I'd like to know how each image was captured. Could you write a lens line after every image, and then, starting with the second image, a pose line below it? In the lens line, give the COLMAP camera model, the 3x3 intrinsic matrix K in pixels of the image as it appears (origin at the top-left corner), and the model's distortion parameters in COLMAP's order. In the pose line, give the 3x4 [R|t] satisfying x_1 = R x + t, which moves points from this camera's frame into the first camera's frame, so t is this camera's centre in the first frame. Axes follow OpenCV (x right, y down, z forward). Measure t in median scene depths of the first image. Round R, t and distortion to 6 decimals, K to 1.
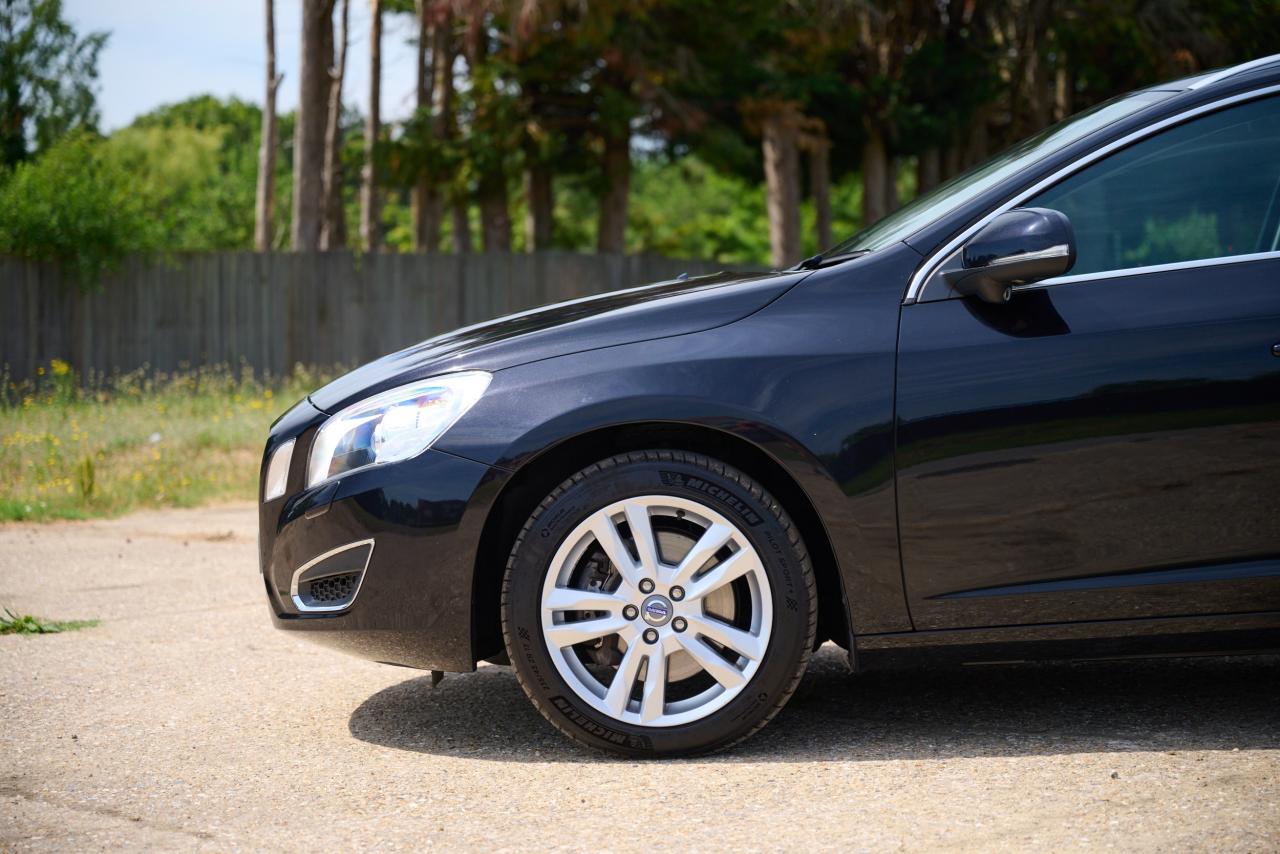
lens RADIAL K [[2533.2, 0, 640.0], [0, 2533.2, 427.0], [0, 0, 1]] dist [0.017461, -0.106574]
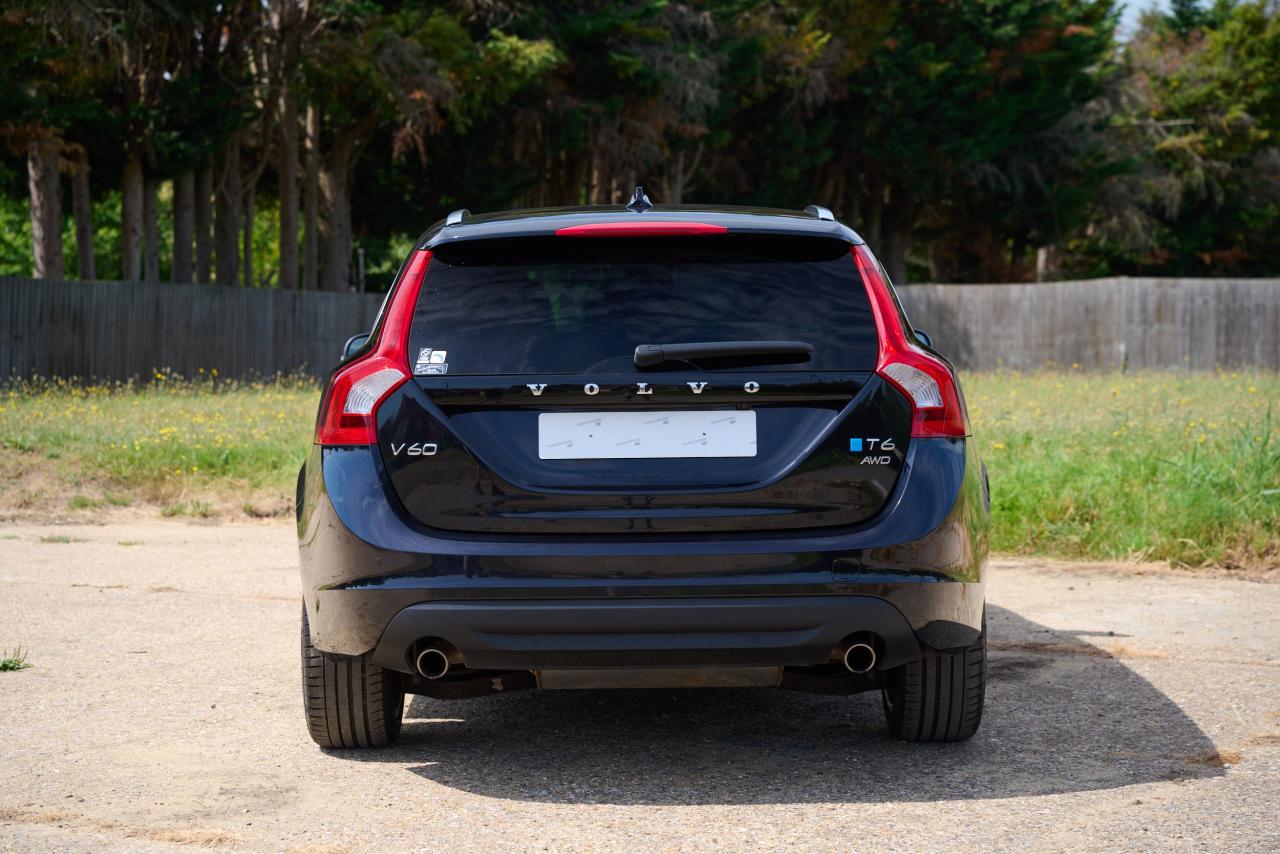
lens RADIAL K [[2533.2, 0, 640.0], [0, 2533.2, 427.0], [0, 0, 1]] dist [0.017461, -0.106574]
pose [[0.960400, 0.003709, 0.278600, 0.000488], [-0.004847, 0.999982, 0.003395, -0.007552], [-0.278582, -0.004611, 0.960401, -0.103909]]
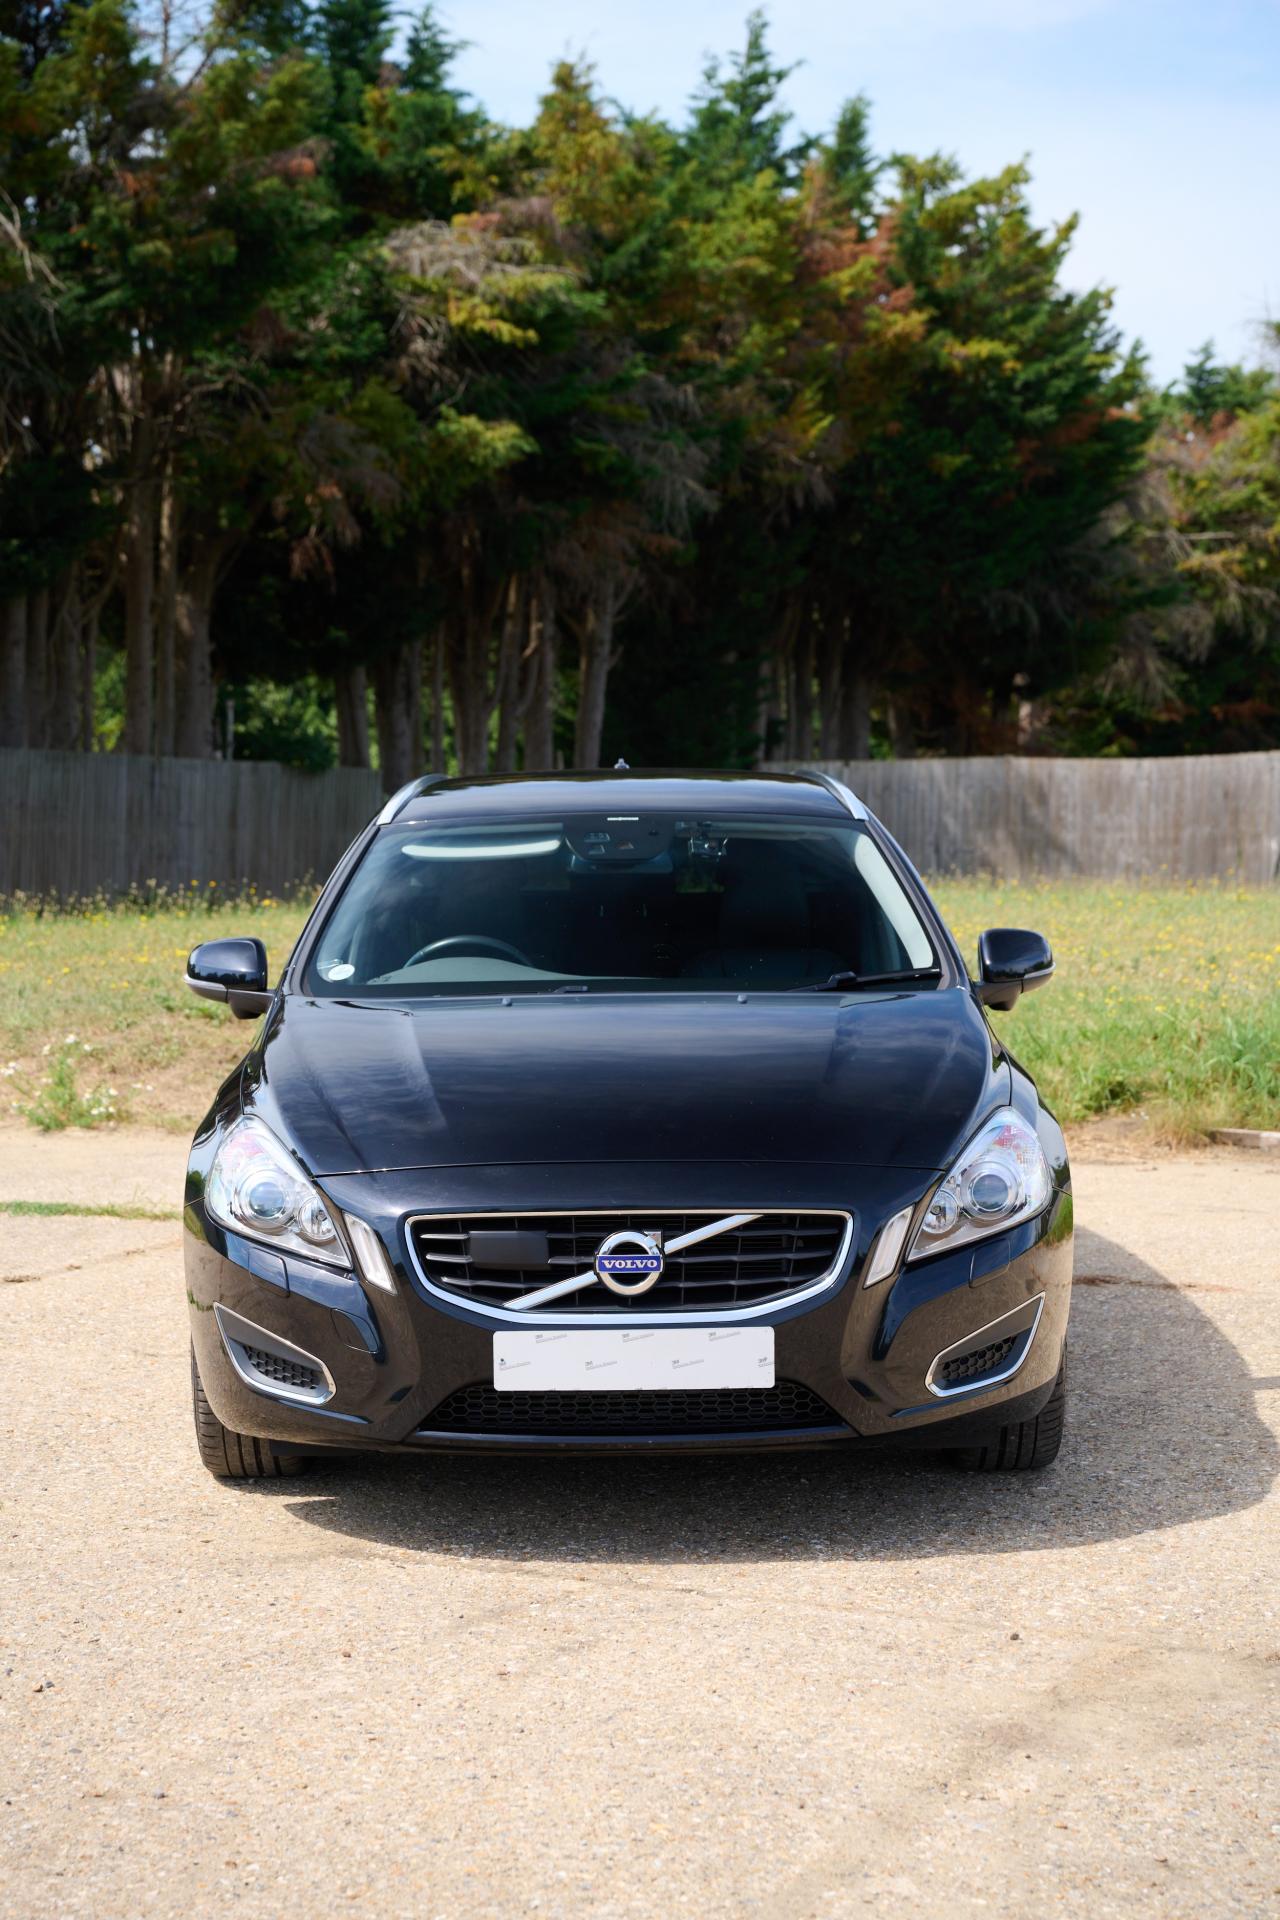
lens RADIAL K [[3363.6, 0, 598.8], [0, 3363.6, 957.6], [0, 0, 1]] dist [0.008774, -0.025128]
pose [[0.931893, 0.004382, 0.362708, -0.117517], [-0.010672, 0.999825, 0.015340, -0.019087], [-0.362577, -0.018166, 0.931777, -0.038926]]
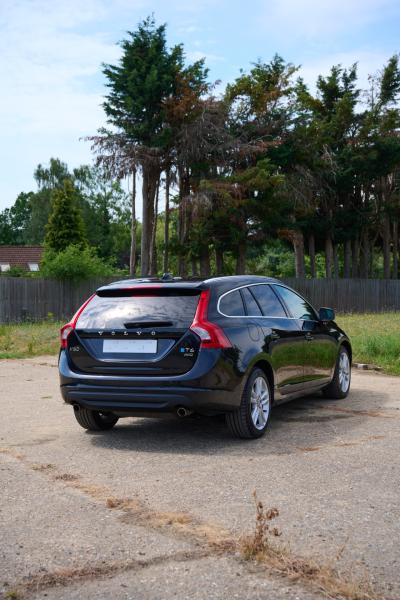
lens RADIAL K [[874.6, 0, 206.7], [0, 874.6, 300.5], [0, 0, 1]] dist [-0.008588, -0.009588]
pose [[0.988621, 0.006456, -0.150291, 0.130484], [-0.009160, 0.999808, -0.017309, -0.016010], [0.150151, 0.018489, 0.988490, -0.157153]]
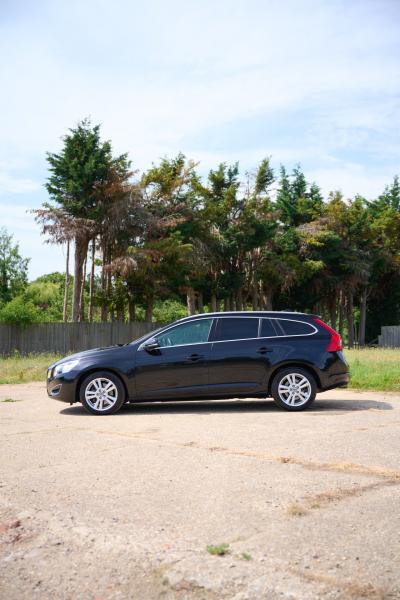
lens RADIAL K [[705.9, 0, 200.0], [0, 705.9, 300.0], [0, 0, 1]] dist [-0.006435, -0.002633]
pose [[0.999475, 0.009603, 0.030940, 0.041812], [-0.006840, 0.996081, -0.088182, -0.003411], [-0.031665, 0.087924, 0.995624, -0.191001]]
